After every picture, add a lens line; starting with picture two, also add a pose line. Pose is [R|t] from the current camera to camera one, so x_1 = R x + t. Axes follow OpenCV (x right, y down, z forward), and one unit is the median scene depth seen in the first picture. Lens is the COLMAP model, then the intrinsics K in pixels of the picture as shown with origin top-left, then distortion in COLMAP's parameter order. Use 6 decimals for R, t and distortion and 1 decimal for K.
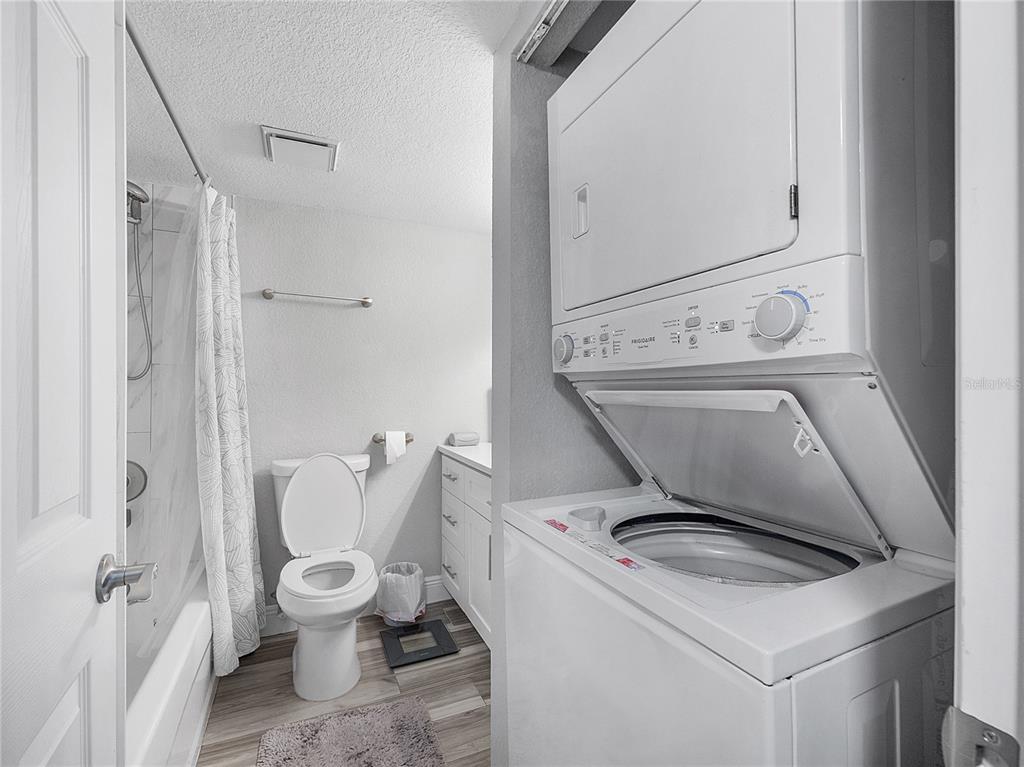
lens RADIAL K [[475.3, 0, 515.8], [0, 475.3, 384.7], [0, 0, 1]] dist [0.019916, 0.000025]
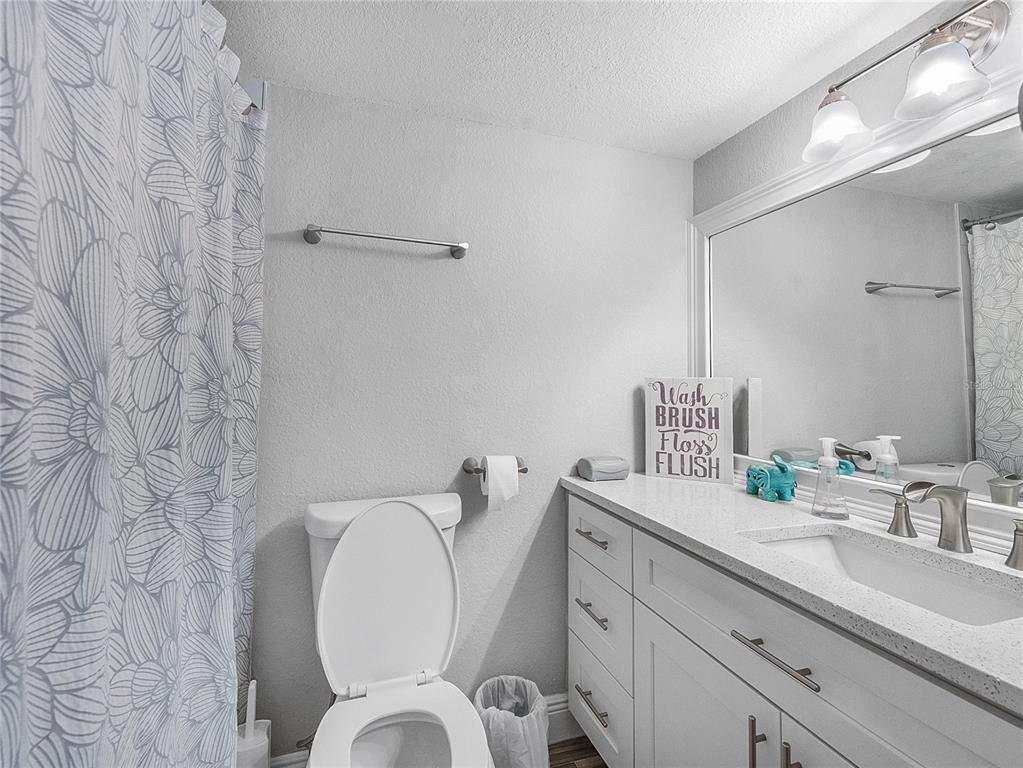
lens RADIAL K [[495.7, 0, 511.0], [0, 495.7, 347.8], [0, 0, 1]] dist [0.015097, -0.000328]
pose [[0.994258, 0.002486, -0.106982, -0.191878], [-0.009427, 0.997878, -0.064422, -0.000442], [0.106595, 0.065061, 0.992172, 0.400396]]
